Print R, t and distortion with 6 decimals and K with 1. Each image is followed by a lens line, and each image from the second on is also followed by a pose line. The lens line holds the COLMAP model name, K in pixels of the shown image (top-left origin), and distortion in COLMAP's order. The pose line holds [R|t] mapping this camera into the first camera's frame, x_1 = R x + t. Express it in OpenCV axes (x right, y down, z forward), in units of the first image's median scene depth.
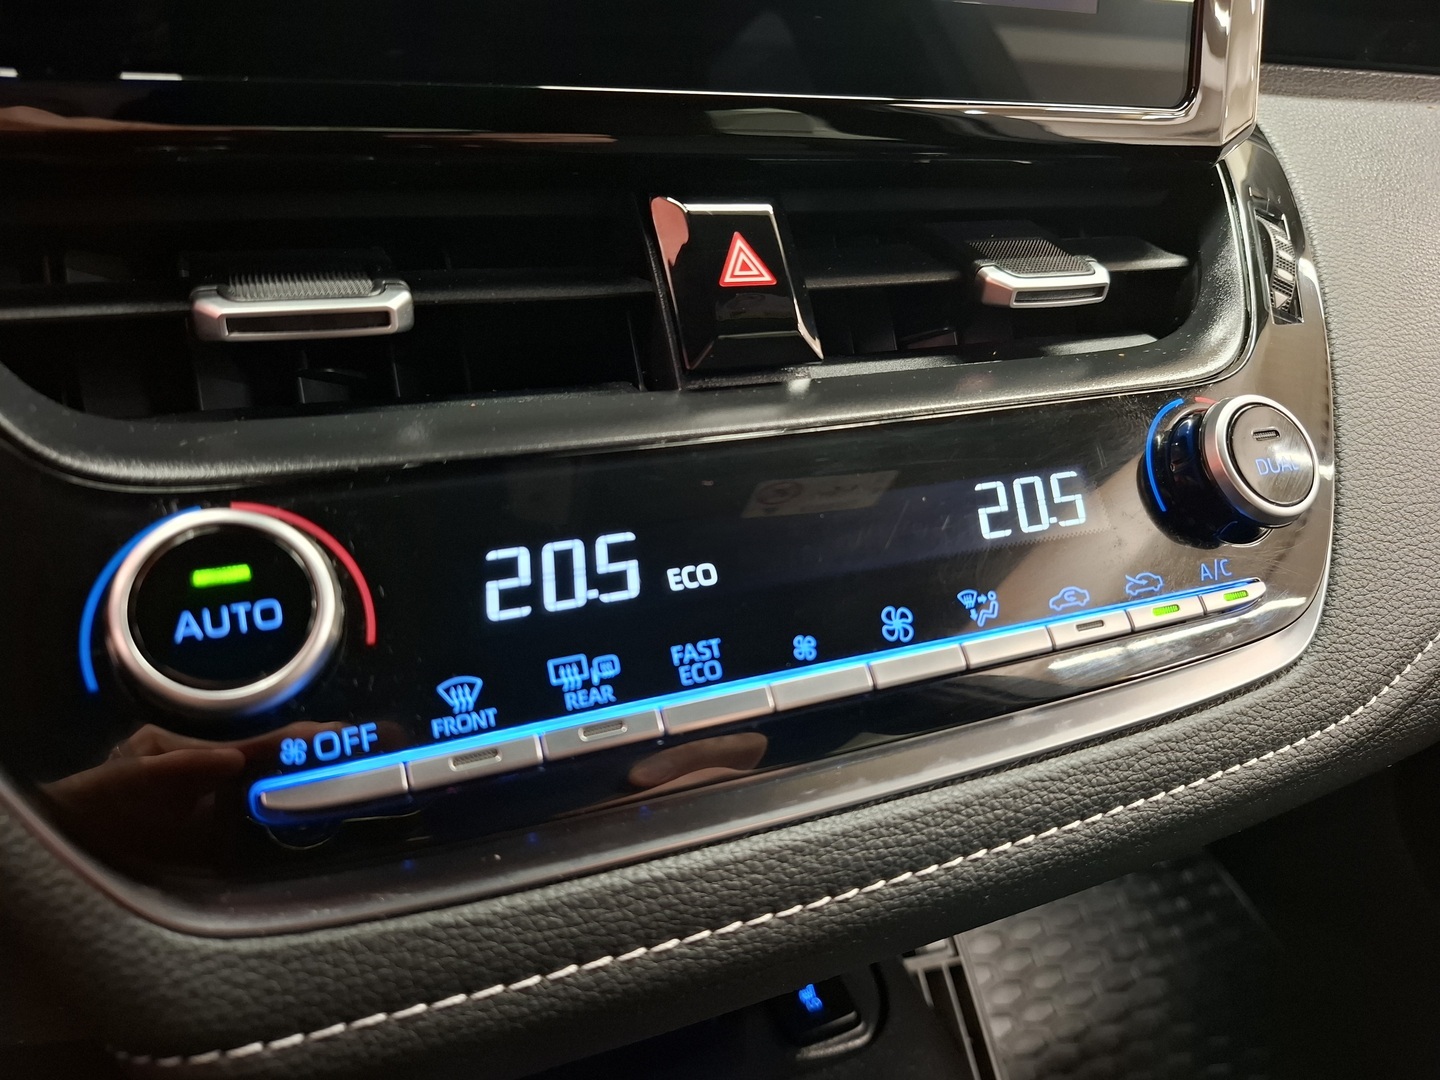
lens RADIAL K [[977.7, 0, 716.5], [0, 977.7, 540.6], [0, 0, 1]] dist [0.054998, -0.048767]
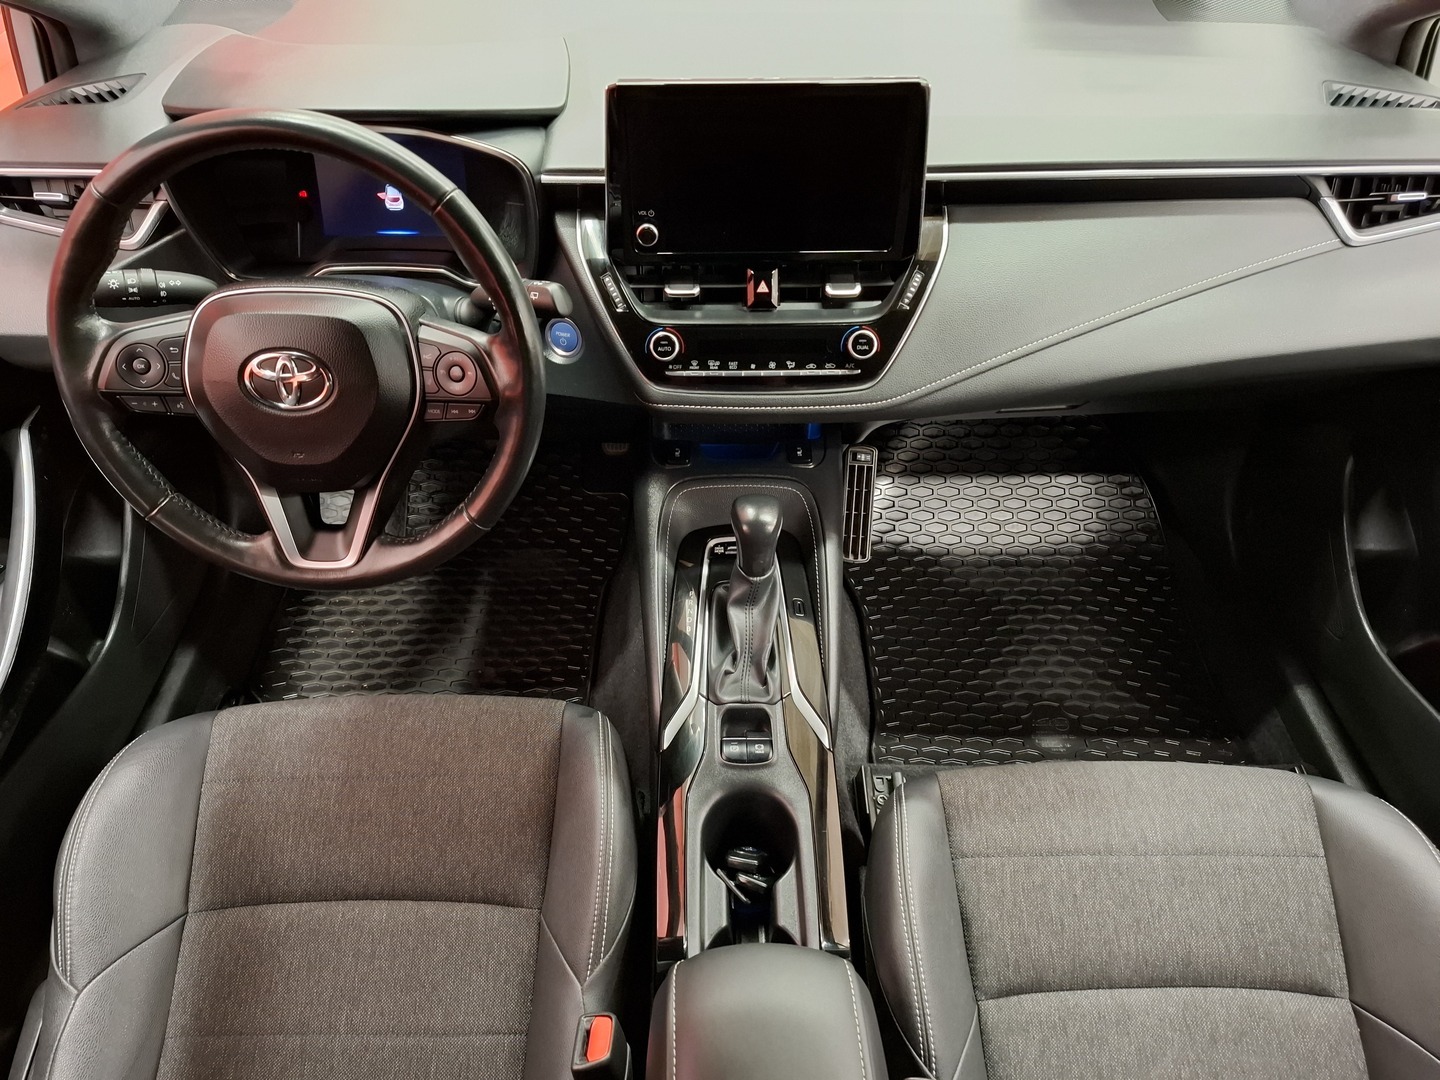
lens RADIAL K [[956.2, 0, 726.1], [0, 956.2, 531.2], [0, 0, 1]] dist [0.009879, 0.003364]
pose [[0.921019, 0.264394, -0.286042, 2.043459], [-0.134126, 0.904708, 0.404369, -1.431191], [0.365697, -0.334066, 0.868715, -4.813333]]
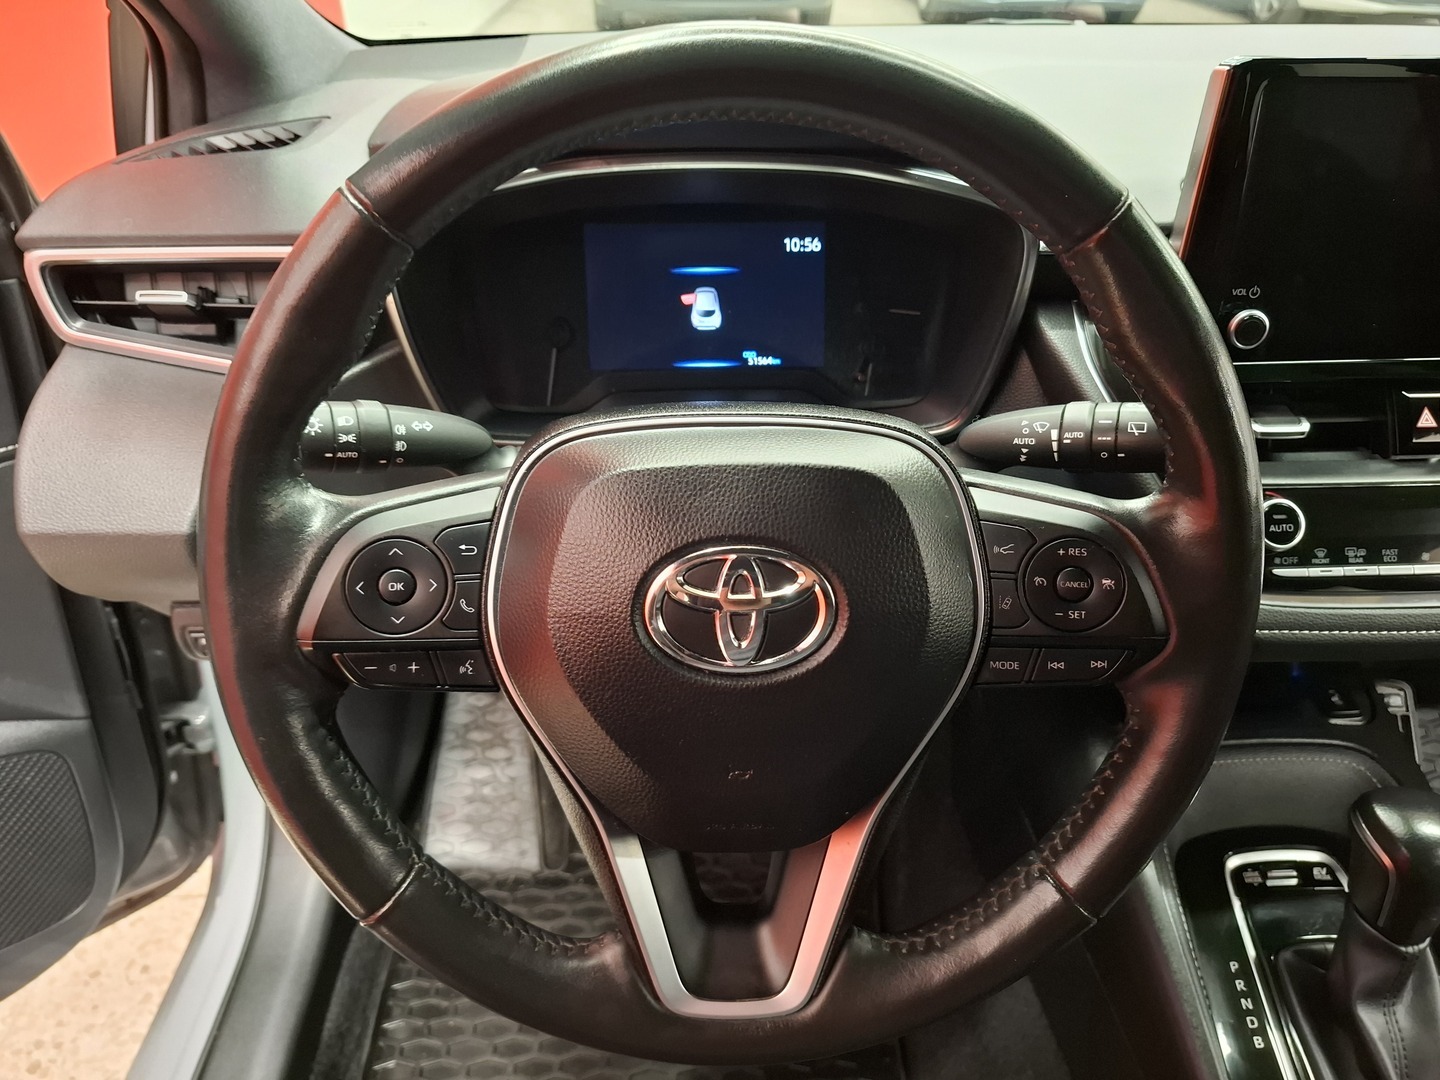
lens RADIAL K [[977.7, 0, 721.2], [0, 977.7, 539.3], [0, 0, 1]] dist [0.054998, -0.048767]
pose [[0.935897, 0.173875, -0.306373, -1.206501], [-0.113581, 0.972195, 0.204783, -0.385634], [0.333461, -0.156858, 0.929623, -3.078744]]
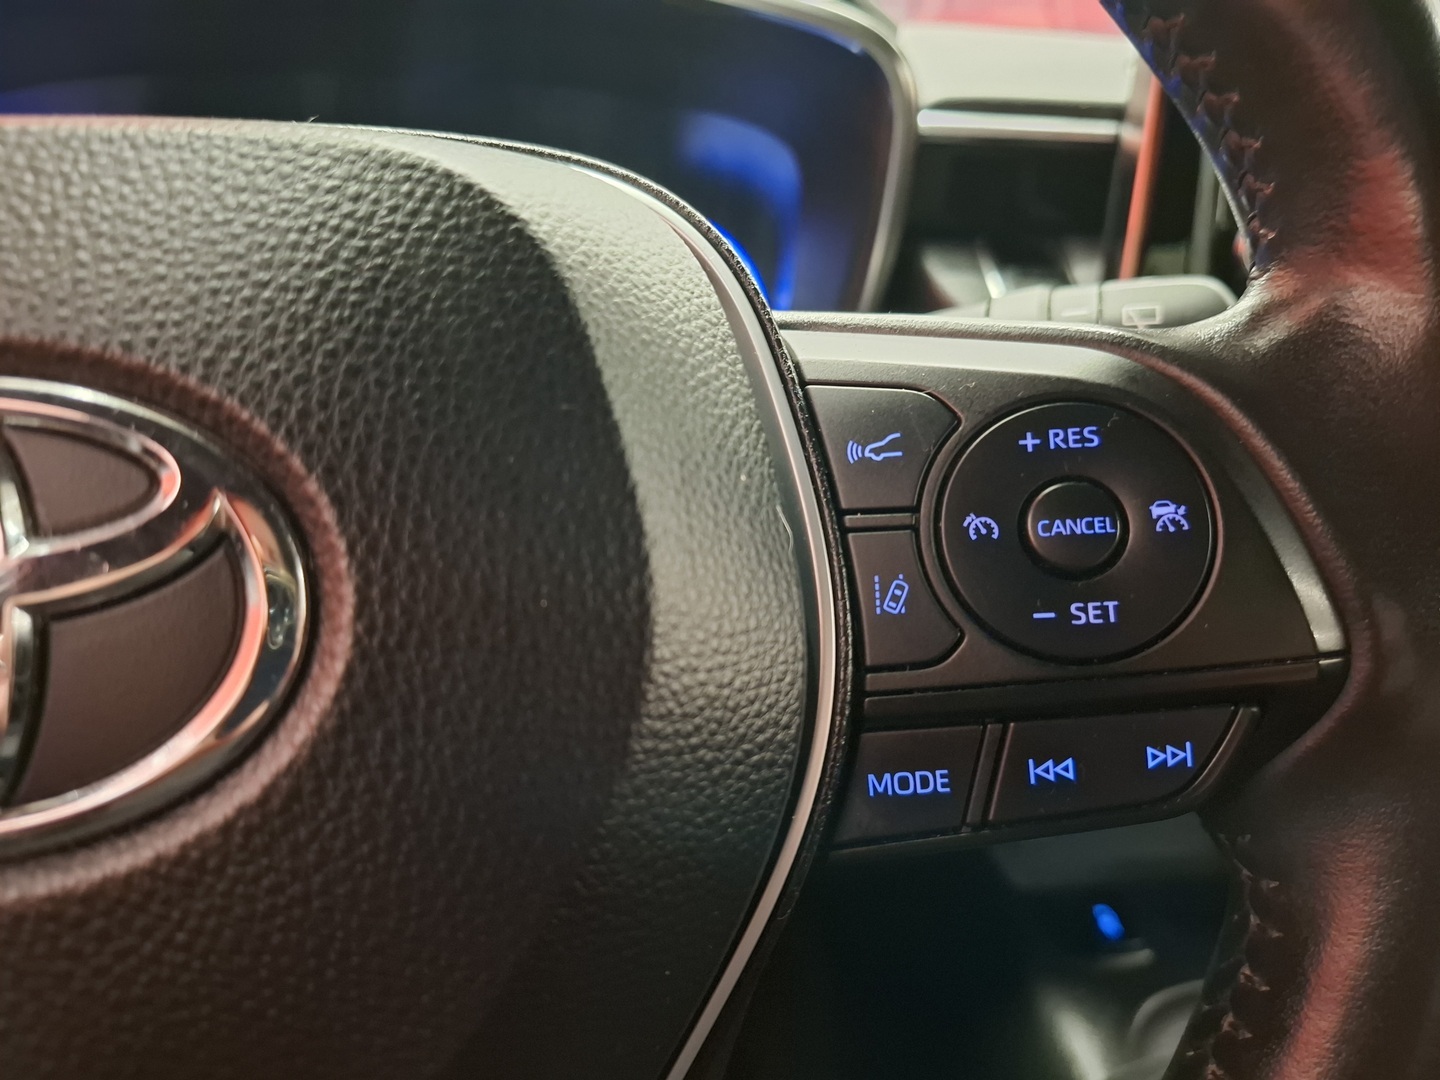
lens RADIAL K [[977.7, 0, 730.7], [0, 977.7, 541.9], [0, 0, 1]] dist [0.054998, -0.048767]
pose [[0.973241, 0.071445, -0.218398, -1.221162], [-0.071708, 0.997403, 0.006730, 0.179973], [0.218312, 0.009111, 0.975837, -1.356778]]
